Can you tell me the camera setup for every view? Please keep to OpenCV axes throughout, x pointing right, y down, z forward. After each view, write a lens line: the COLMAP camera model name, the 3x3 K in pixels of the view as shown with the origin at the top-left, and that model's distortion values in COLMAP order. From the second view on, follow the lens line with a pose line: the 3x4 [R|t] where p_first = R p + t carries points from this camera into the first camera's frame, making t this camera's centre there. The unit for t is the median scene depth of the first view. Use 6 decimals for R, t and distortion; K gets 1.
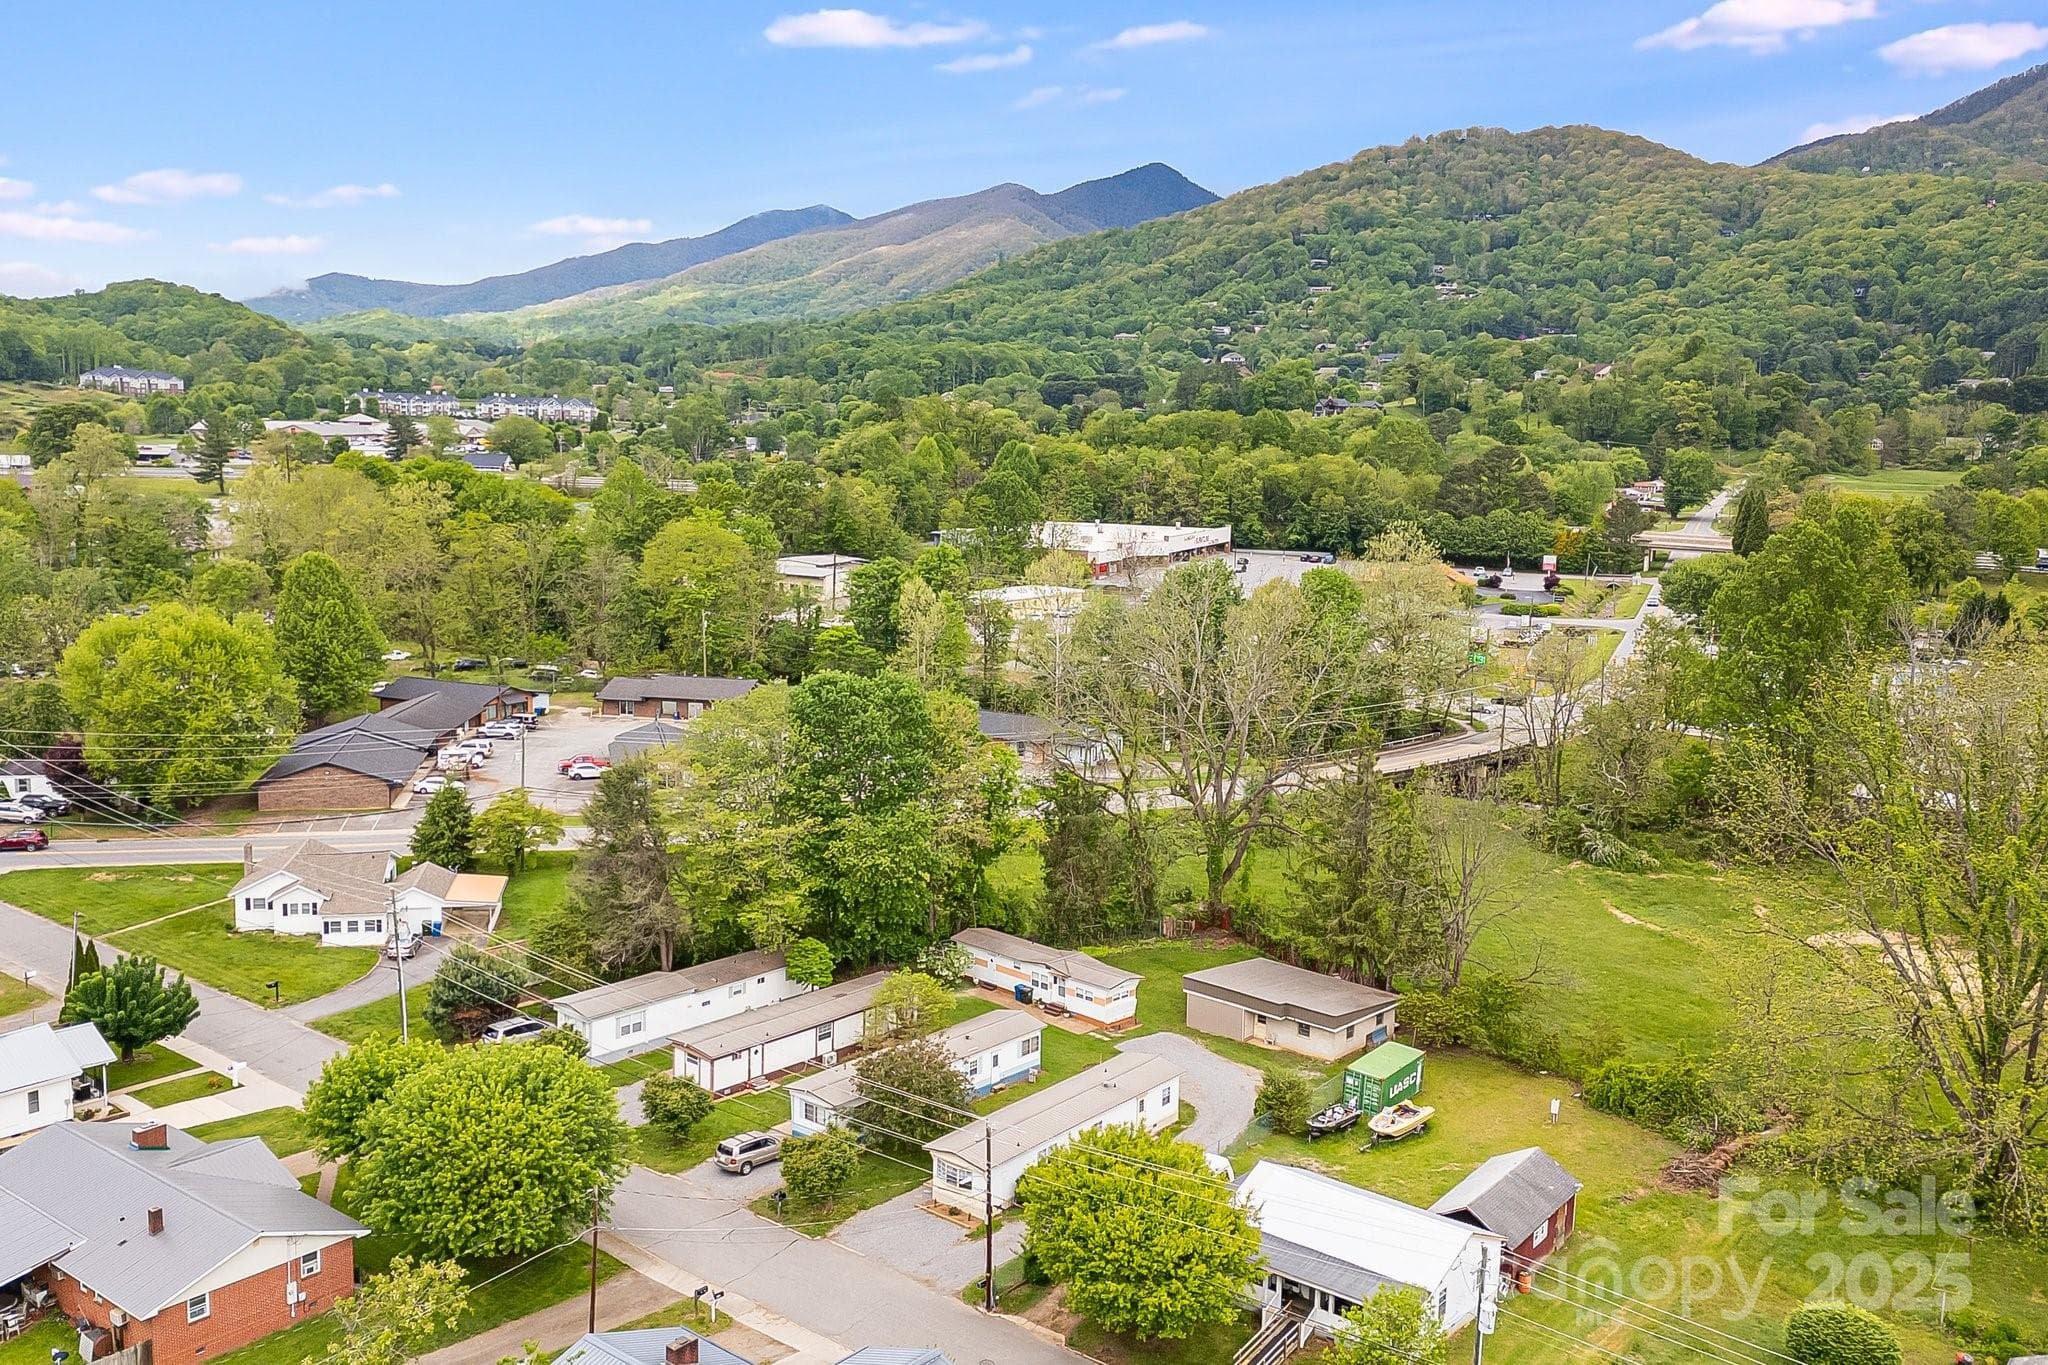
lens RADIAL K [[1777.3, 0, 1020.5], [0, 1777.3, 685.2], [0, 0, 1]] dist [0.091320, -0.105873]
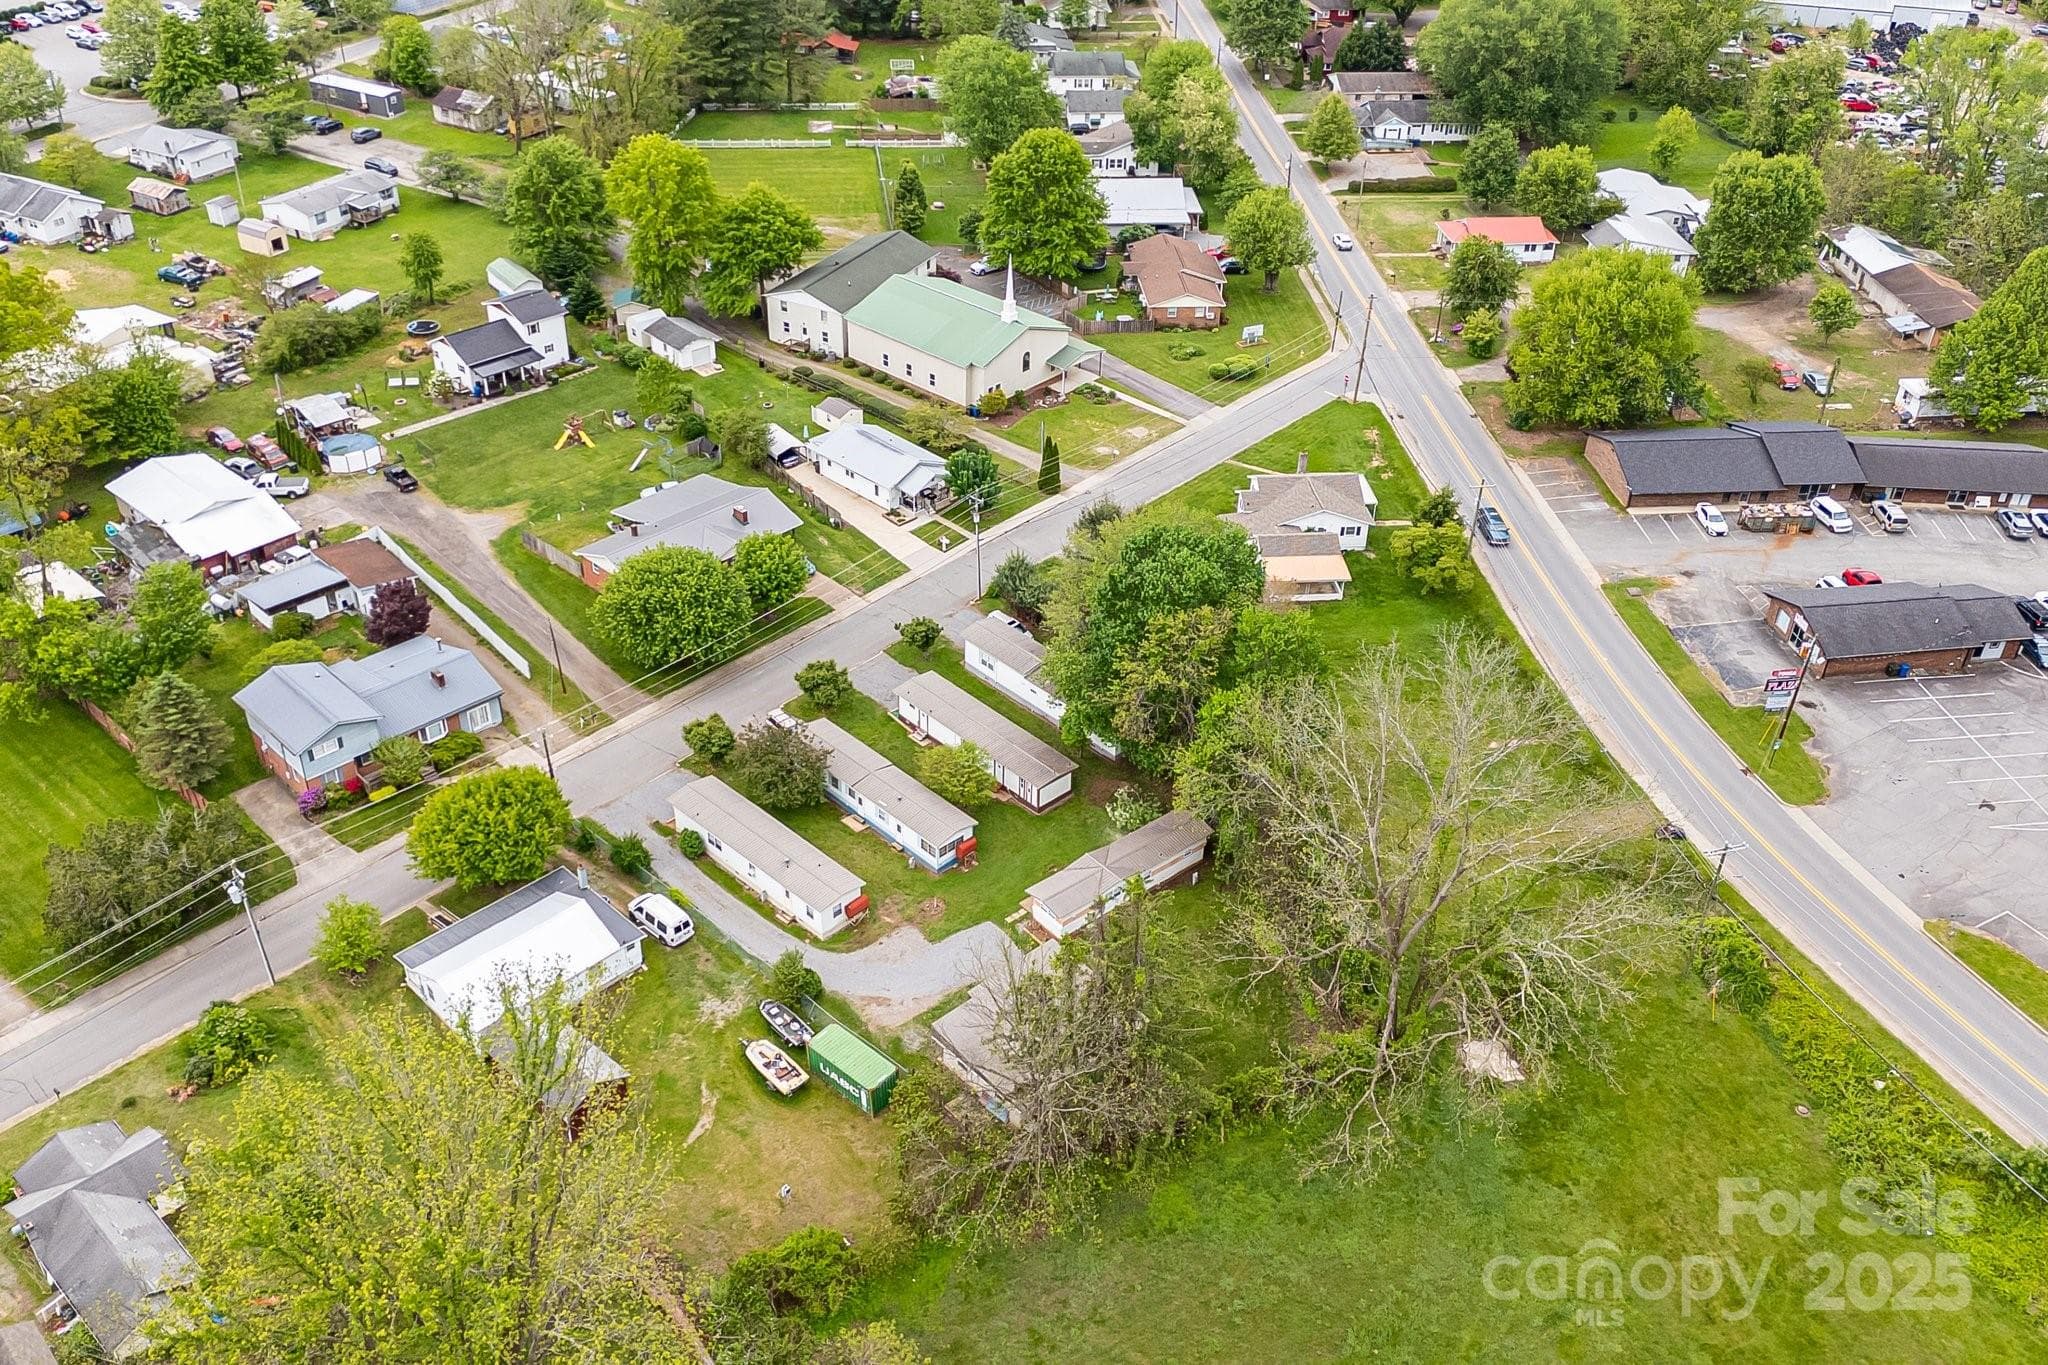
lens RADIAL K [[1777.3, 0, 1018.7], [0, 1777.3, 672.2], [0, 0, 1]] dist [0.091320, -0.105873]
pose [[-0.086935, 0.536572, -0.839365, 0.646283], [-0.176461, 0.820937, 0.543069, -0.380983], [0.980461, 0.195327, 0.023316, 0.695023]]
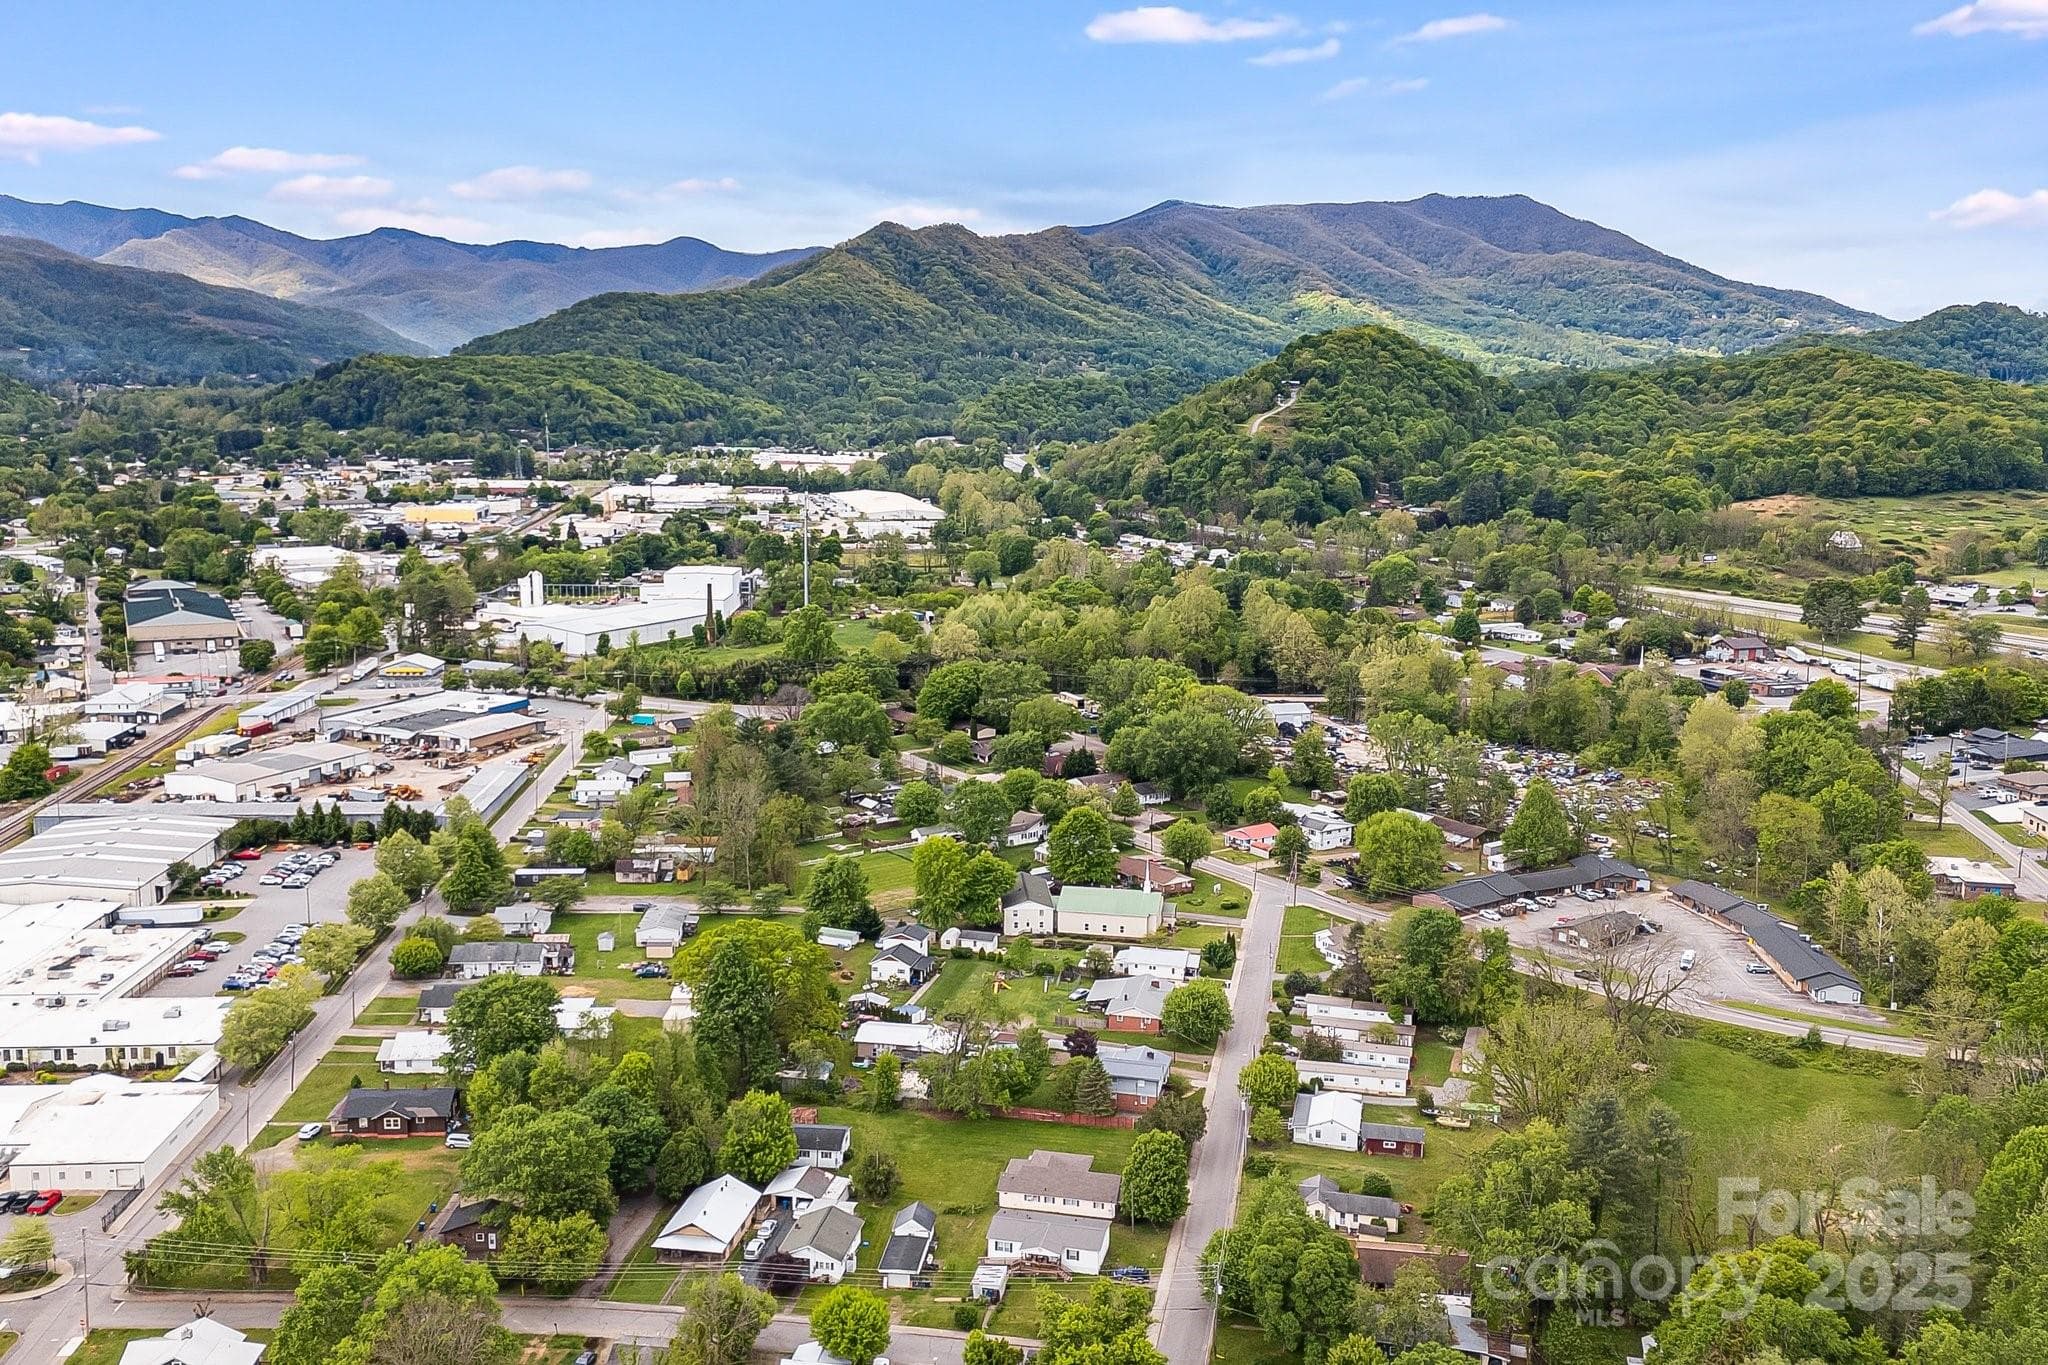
lens RADIAL K [[1777.3, 0, 1005.2], [0, 1777.3, 693.2], [0, 0, 1]] dist [0.091320, -0.105873]
pose [[0.438879, 0.137663, -0.887938, 1.440961], [-0.135602, 0.987024, 0.086001, -0.347493], [0.888255, 0.082662, 0.451851, -0.567050]]
